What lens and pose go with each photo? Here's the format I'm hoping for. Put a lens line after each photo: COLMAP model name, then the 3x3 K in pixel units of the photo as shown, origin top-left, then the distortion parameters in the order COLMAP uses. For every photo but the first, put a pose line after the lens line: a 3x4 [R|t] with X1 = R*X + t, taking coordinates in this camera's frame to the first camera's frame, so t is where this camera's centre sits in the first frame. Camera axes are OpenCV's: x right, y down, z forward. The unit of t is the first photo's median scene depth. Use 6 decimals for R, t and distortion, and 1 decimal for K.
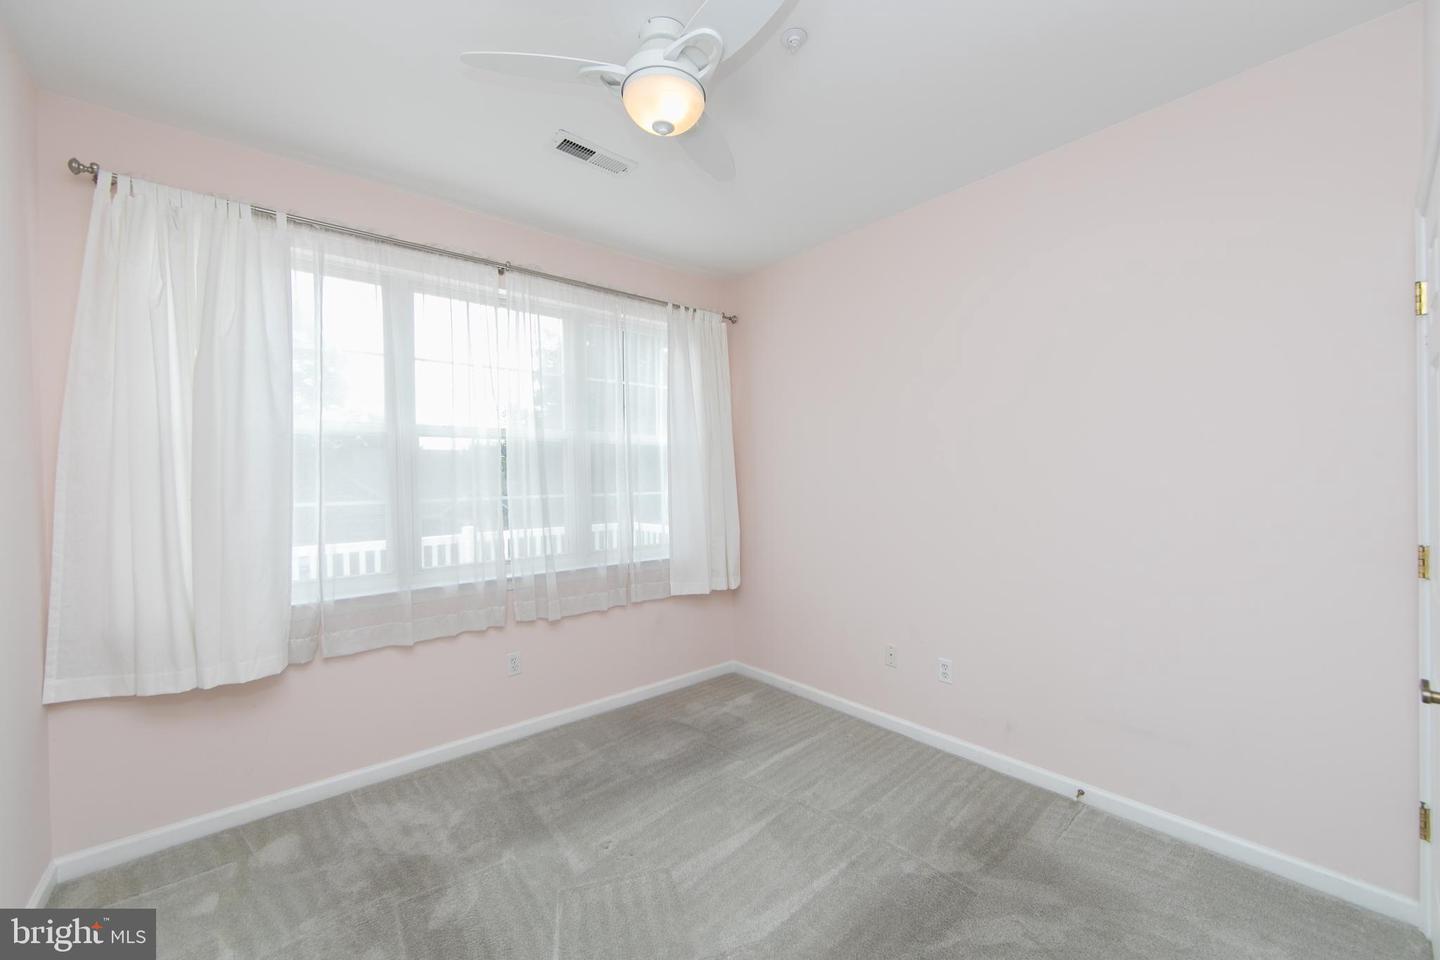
lens RADIAL K [[545.4, 0, 718.5], [0, 545.4, 476.8], [0, 0, 1]] dist [0.000826, 0.000118]
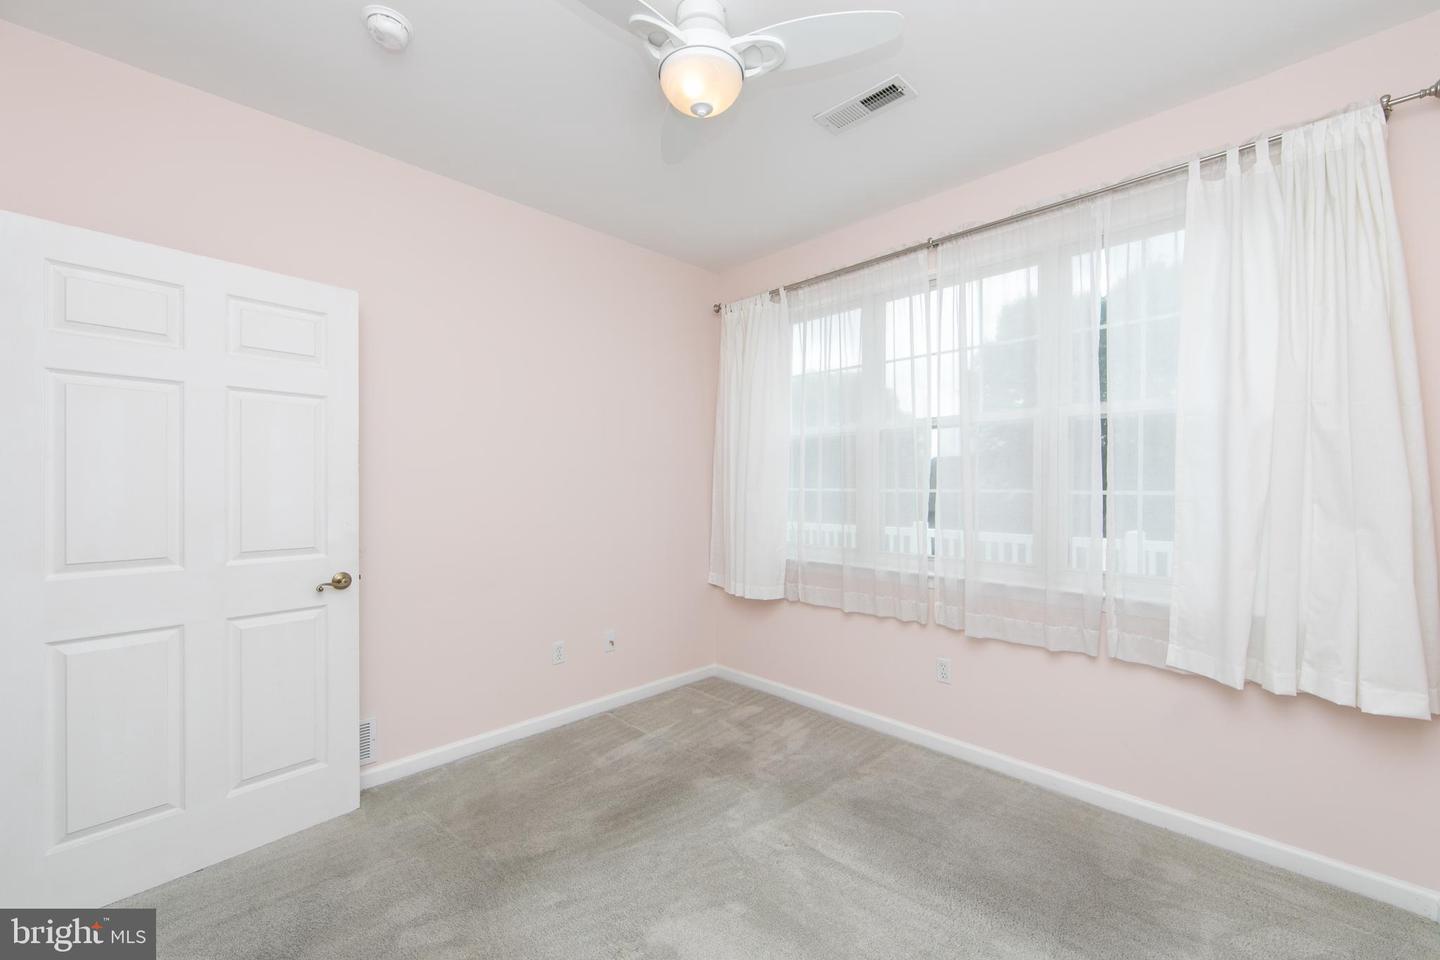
lens RADIAL K [[563.5, 0, 728.1], [0, 563.5, 480.6], [0, 0, 1]] dist [-0.014644, 0.000077]
pose [[0.110523, 0.012661, -0.993793, 0.563394], [0.002931, 0.999910, 0.013065, 0.008482], [0.993869, -0.004357, 0.110476, 0.571811]]
